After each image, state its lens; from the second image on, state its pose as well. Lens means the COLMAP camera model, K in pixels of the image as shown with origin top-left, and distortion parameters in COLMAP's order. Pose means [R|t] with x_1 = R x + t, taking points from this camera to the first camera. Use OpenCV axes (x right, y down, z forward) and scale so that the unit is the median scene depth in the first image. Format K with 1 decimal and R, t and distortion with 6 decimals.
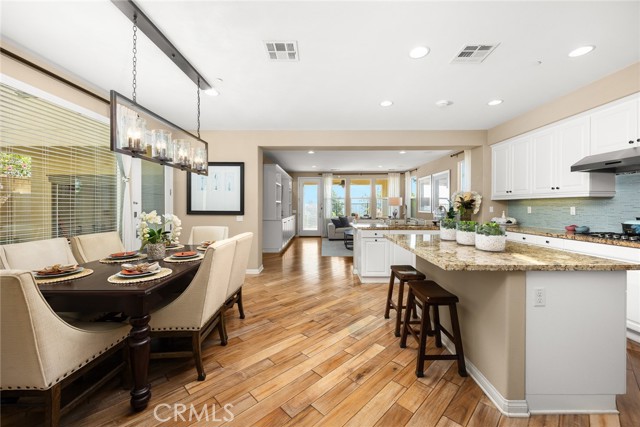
lens RADIAL K [[250.2, 0, 320.9], [0, 250.2, 207.5], [0, 0, 1]] dist [0.000644, -0.000020]
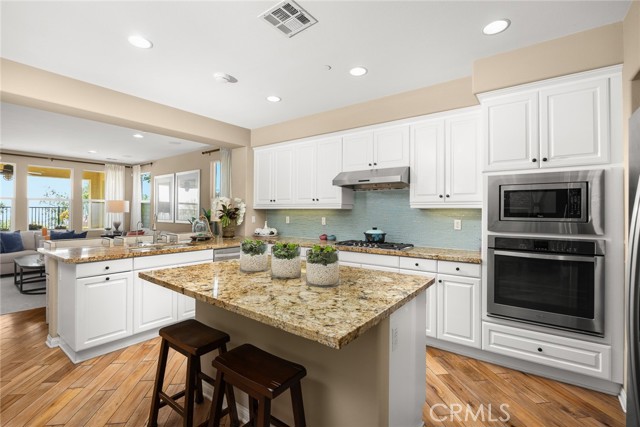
lens RADIAL K [[290.7, 0, 320.0], [0, 290.7, 213.5], [0, 0, 1]] dist [-0.018325, 0.000021]
pose [[0.595877, 0.001542, 0.803075, -0.012397], [-0.002887, 0.999996, 0.000222, -0.015589], [-0.803071, -0.002451, 0.595879, 0.206753]]
